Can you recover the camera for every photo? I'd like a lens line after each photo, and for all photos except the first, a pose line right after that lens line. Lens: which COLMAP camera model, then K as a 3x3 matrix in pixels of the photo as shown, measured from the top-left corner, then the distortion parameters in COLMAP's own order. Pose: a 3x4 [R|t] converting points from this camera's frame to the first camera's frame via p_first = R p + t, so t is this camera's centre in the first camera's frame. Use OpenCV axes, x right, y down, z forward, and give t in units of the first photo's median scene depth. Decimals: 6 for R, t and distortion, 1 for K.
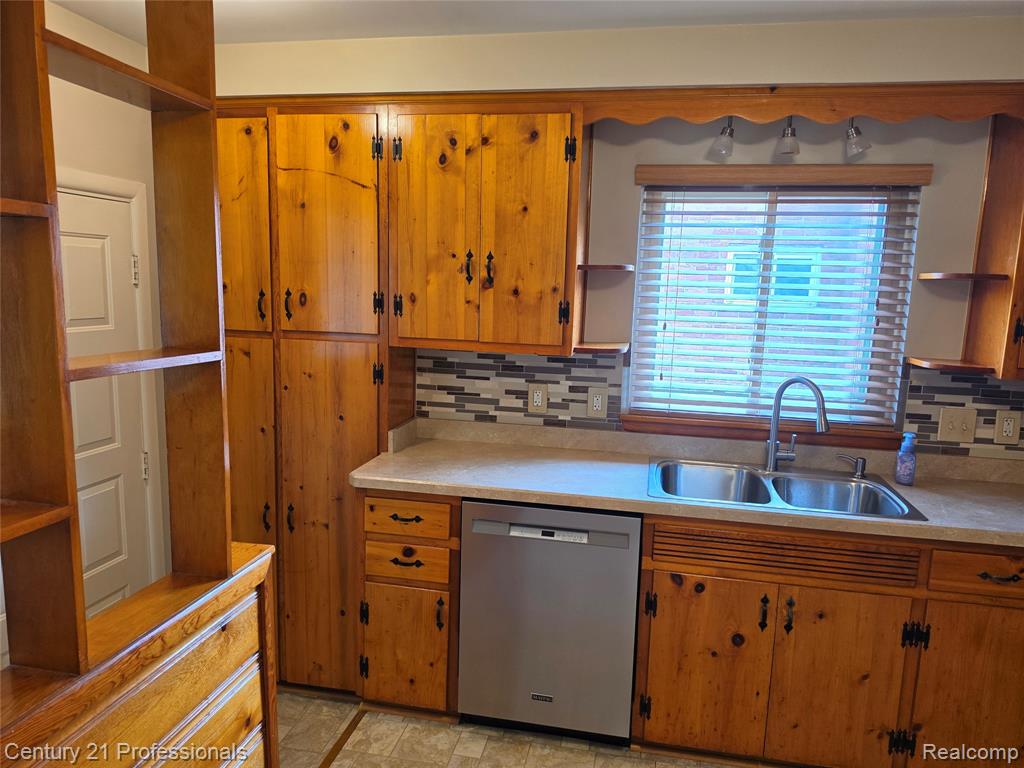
lens RADIAL K [[718.9, 0, 512.8], [0, 718.9, 397.3], [0, 0, 1]] dist [0.042299, -0.050848]
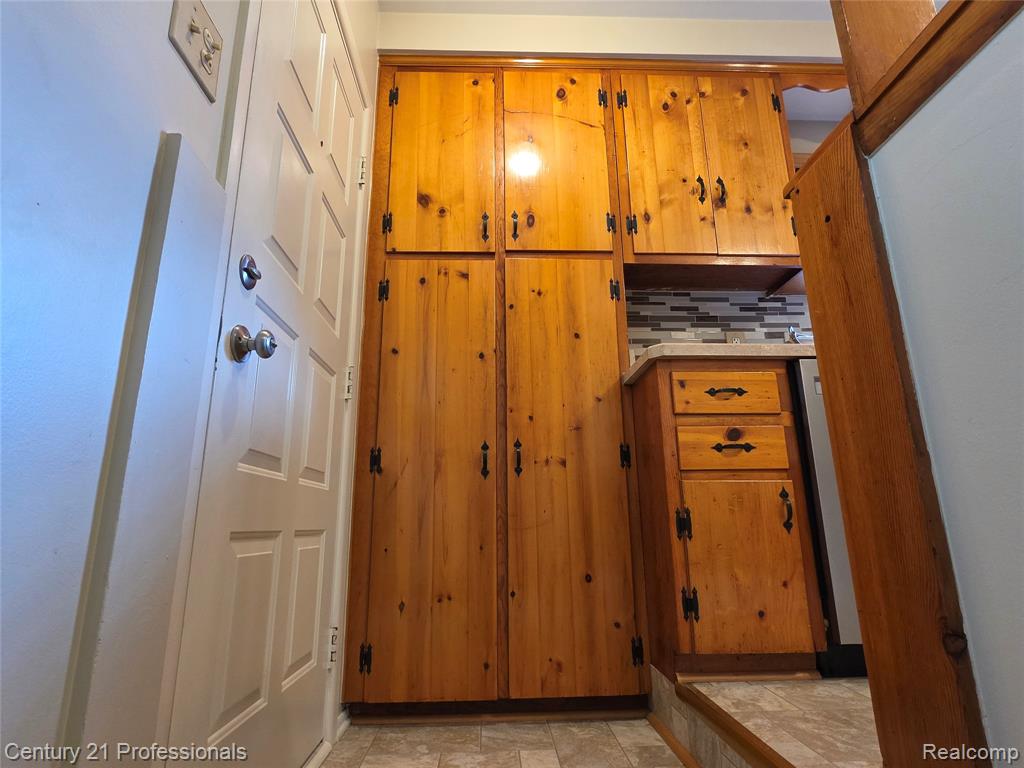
lens RADIAL K [[553.0, 0, 489.5], [0, 553.0, 390.9], [0, 0, 1]] dist [-0.012894, 0.001815]
pose [[0.973890, 0.019822, 0.226155, -0.546662], [0.072522, 0.916820, -0.392659, 0.388646], [-0.215126, 0.398807, 0.891445, 0.475951]]
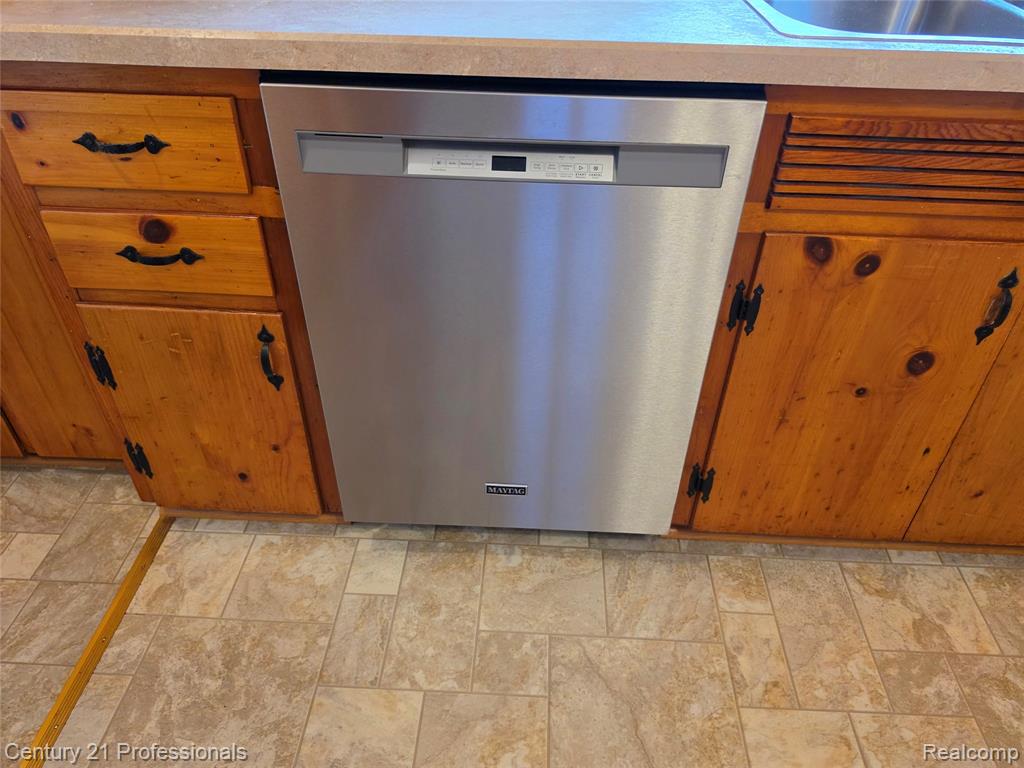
lens RADIAL K [[718.9, 0, 518.1], [0, 718.9, 383.7], [0, 0, 1]] dist [0.042299, -0.050848]
pose [[0.987842, -0.105052, 0.114593, -0.001134], [0.037115, 0.875182, 0.482368, 0.100739], [-0.150963, -0.472250, 0.868441, 0.570155]]
